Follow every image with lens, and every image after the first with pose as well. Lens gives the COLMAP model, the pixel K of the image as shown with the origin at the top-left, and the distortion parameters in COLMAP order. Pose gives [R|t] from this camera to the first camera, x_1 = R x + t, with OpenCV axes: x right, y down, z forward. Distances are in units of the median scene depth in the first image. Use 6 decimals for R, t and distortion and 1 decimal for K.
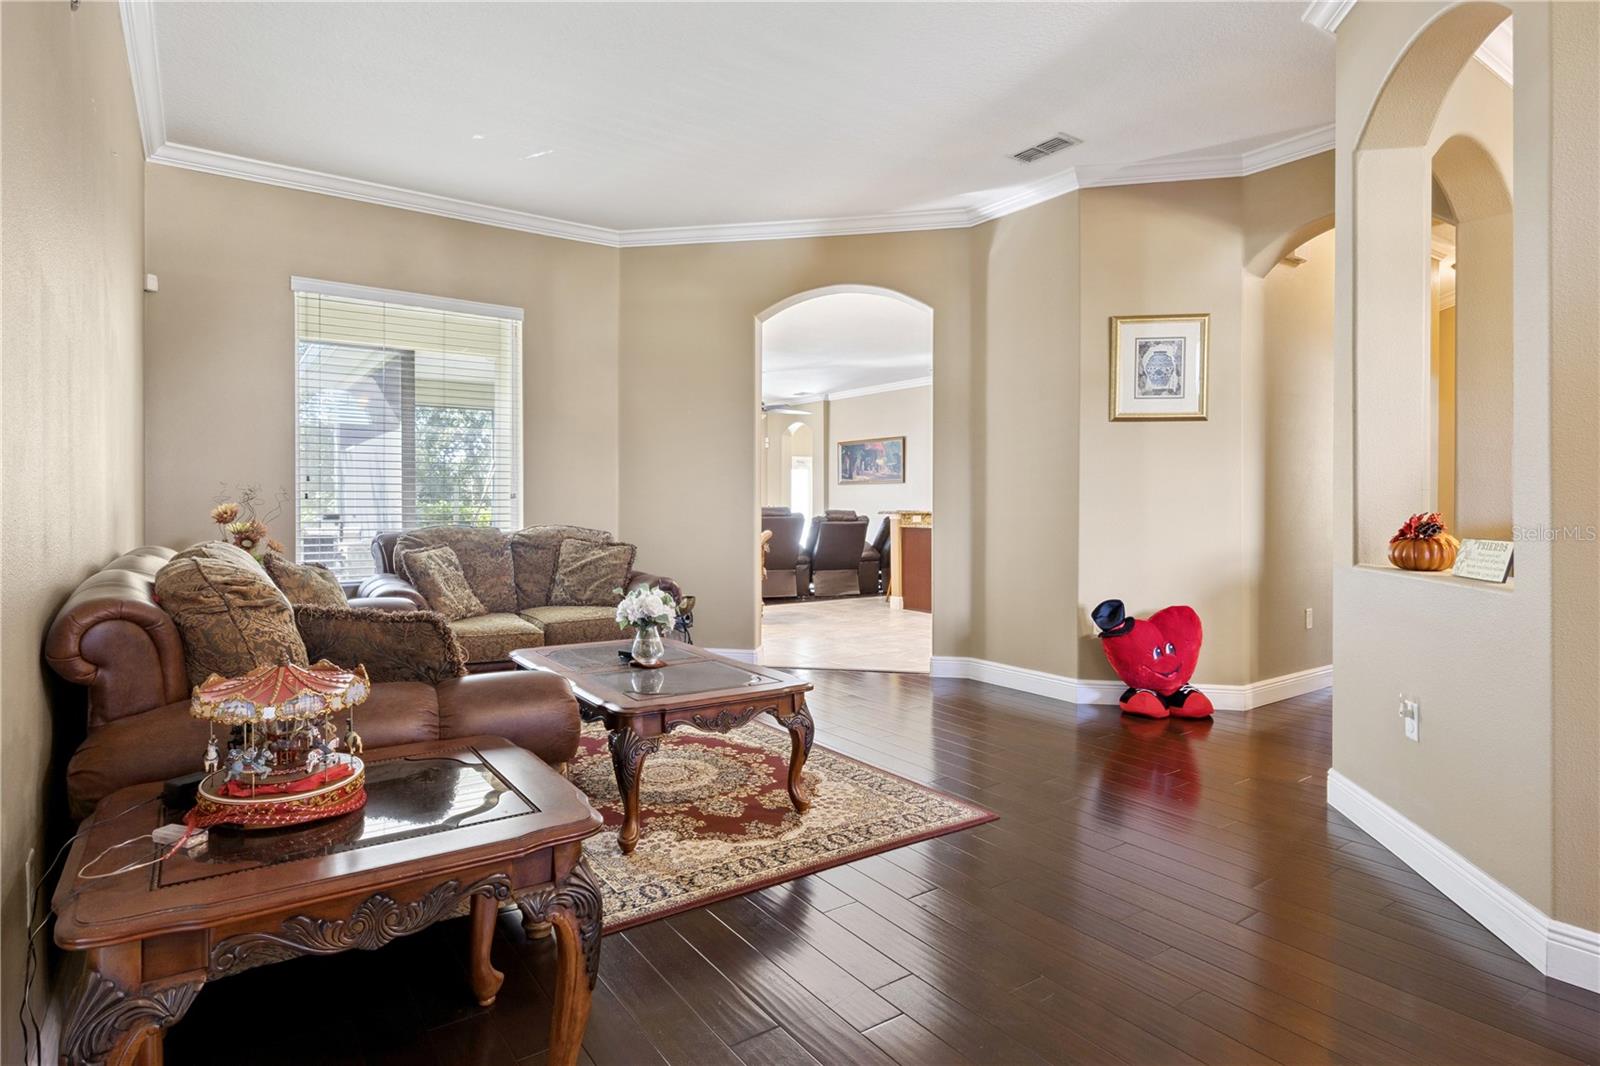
lens RADIAL K [[855.0, 0, 795.8], [0, 855.0, 514.0], [0, 0, 1]] dist [-0.004922, -0.000633]
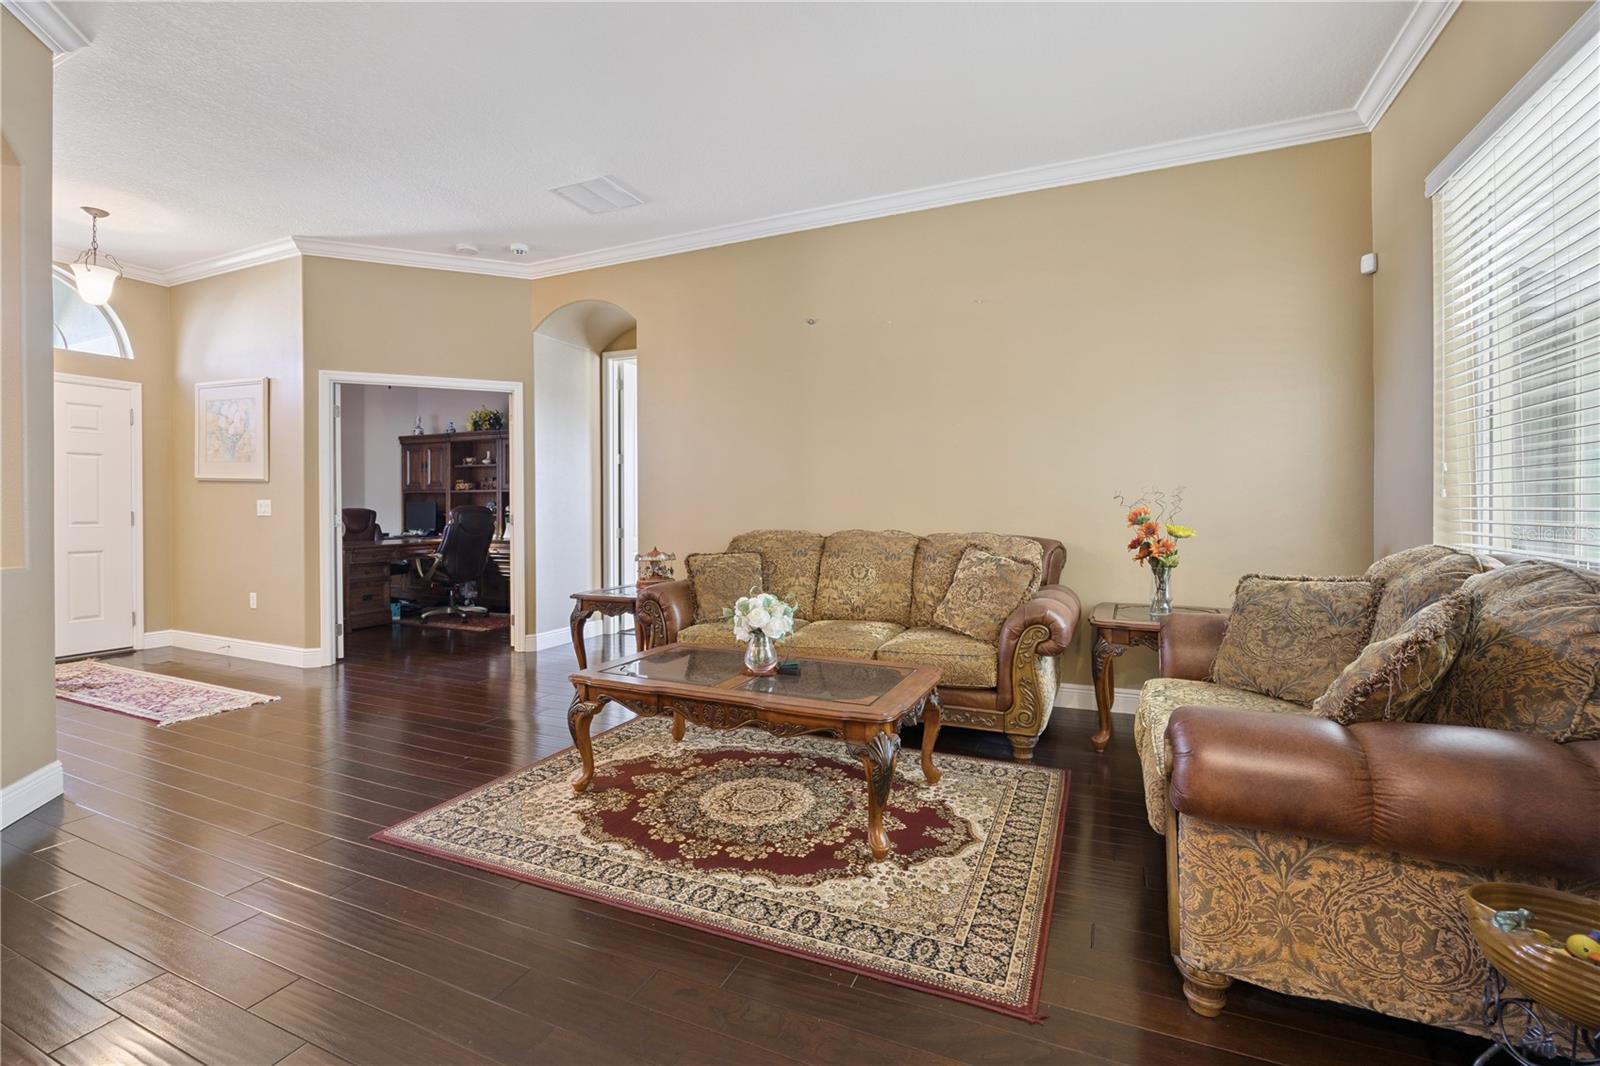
lens RADIAL K [[696.6, 0, 780.9], [0, 696.6, 515.4], [0, 0, 1]] dist [-0.013192, 0.000831]
pose [[-0.865158, 0.004336, -0.501480, 0.151714], [-0.004263, 0.999863, 0.016000, -0.010805], [0.501481, 0.015980, -0.865021, 1.262796]]
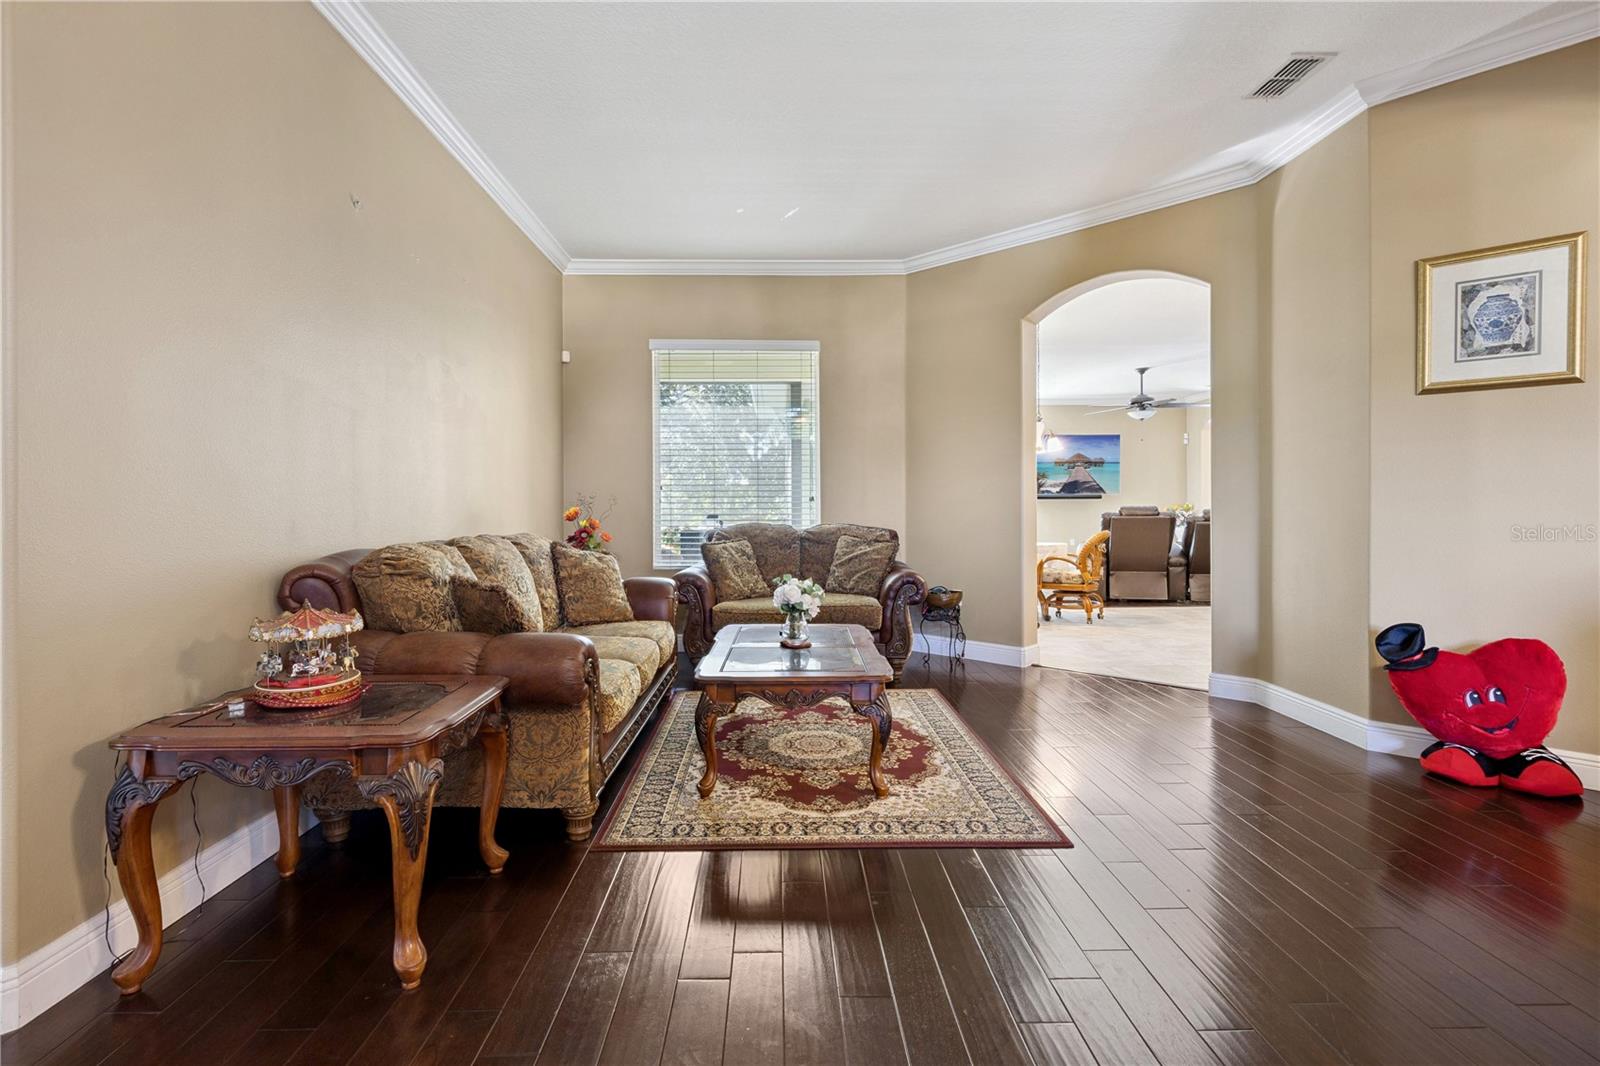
lens RADIAL K [[785.6, 0, 793.1], [0, 785.6, 509.7], [0, 0, 1]] dist [0.001369, 0.001289]
pose [[0.830016, -0.003701, -0.557728, 0.307734], [0.000789, 0.999985, -0.005462, -0.000012], [0.557740, 0.004094, 0.830006, 0.090555]]
